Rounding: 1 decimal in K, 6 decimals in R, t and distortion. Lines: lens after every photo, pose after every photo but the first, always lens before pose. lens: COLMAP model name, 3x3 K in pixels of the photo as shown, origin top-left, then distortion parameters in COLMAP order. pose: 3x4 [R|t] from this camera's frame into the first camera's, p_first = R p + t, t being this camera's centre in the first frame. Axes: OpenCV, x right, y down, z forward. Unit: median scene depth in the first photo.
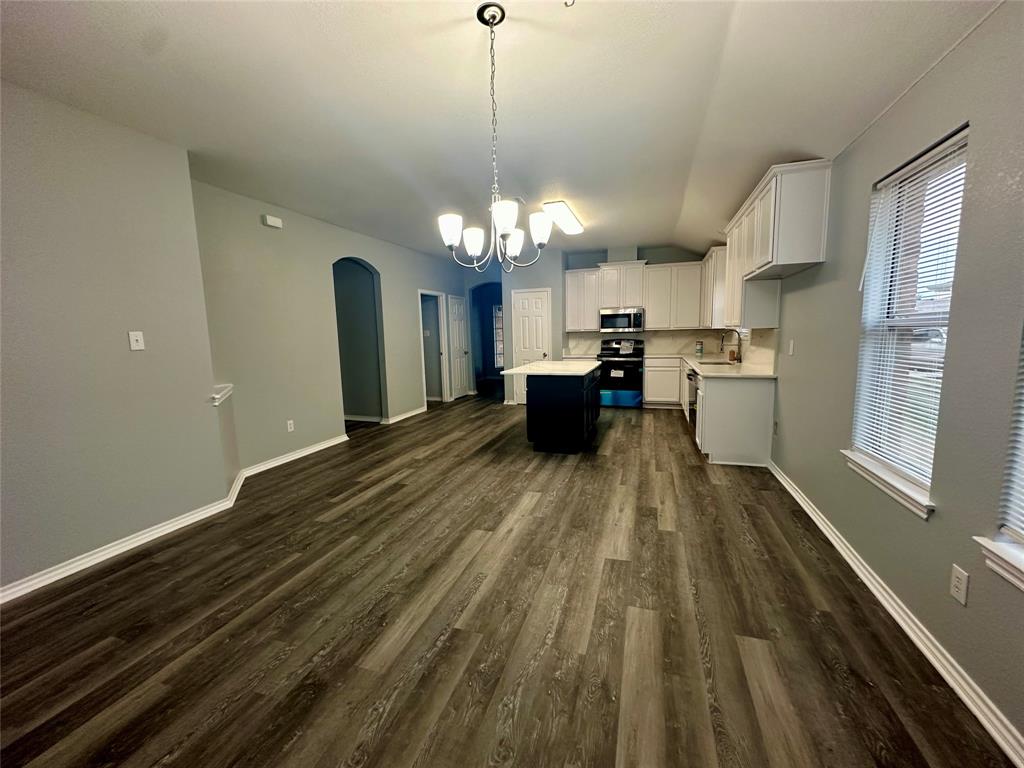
lens RADIAL K [[408.4, 0, 511.7], [0, 408.4, 382.3], [0, 0, 1]] dist [-0.000354, 0.000271]
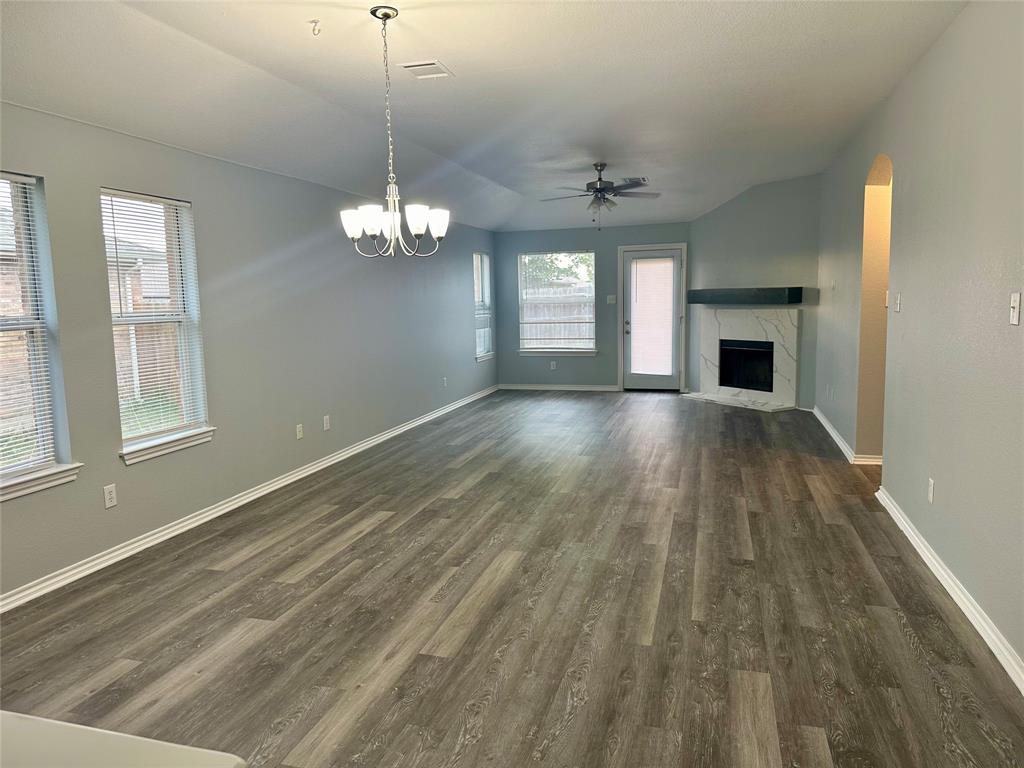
lens RADIAL K [[712.6, 0, 510.8], [0, 712.6, 383.6], [0, 0, 1]] dist [-0.005172, -0.004995]
pose [[-0.997930, 0.049572, -0.040971, -0.180384], [0.037908, 0.968038, 0.247920, -0.312419], [0.051951, 0.245854, -0.967914, 2.212537]]
